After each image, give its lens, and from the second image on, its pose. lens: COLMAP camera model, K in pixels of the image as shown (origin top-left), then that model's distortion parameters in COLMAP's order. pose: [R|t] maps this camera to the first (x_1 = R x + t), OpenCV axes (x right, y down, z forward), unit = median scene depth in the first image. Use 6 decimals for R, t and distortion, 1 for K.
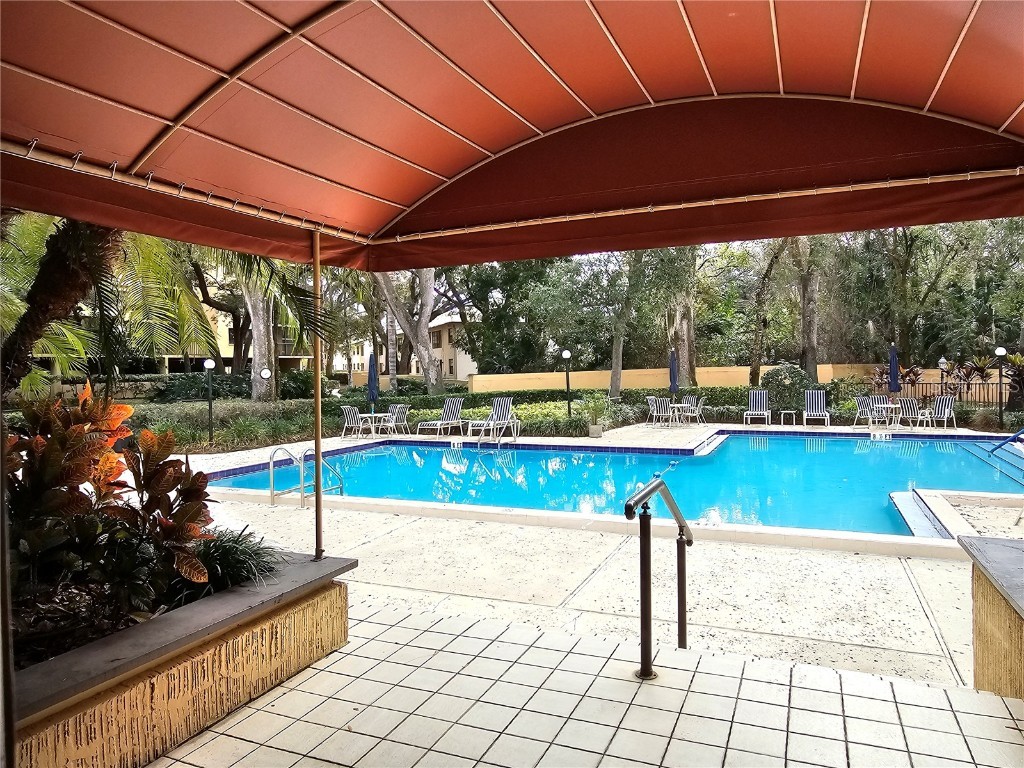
lens RADIAL K [[696.6, 0, 512.0], [0, 696.6, 384.0], [0, 0, 1]] dist [-0.067935, 0.000038]
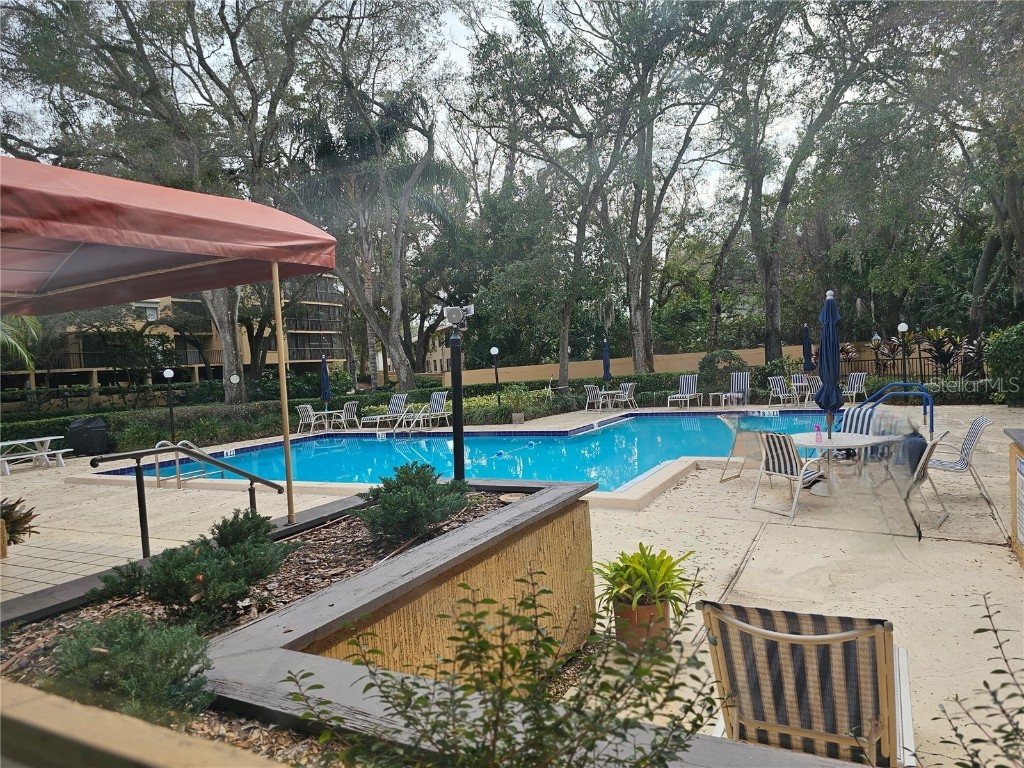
lens RADIAL K [[685.4, 0, 512.0], [0, 685.4, 384.0], [0, 0, 1]] dist [0.001854, -0.002955]
pose [[0.994618, -0.042097, -0.094676, 0.204736], [0.043048, 0.999041, 0.008031, 0.003179], [0.094247, -0.012063, 0.995476, -0.079111]]
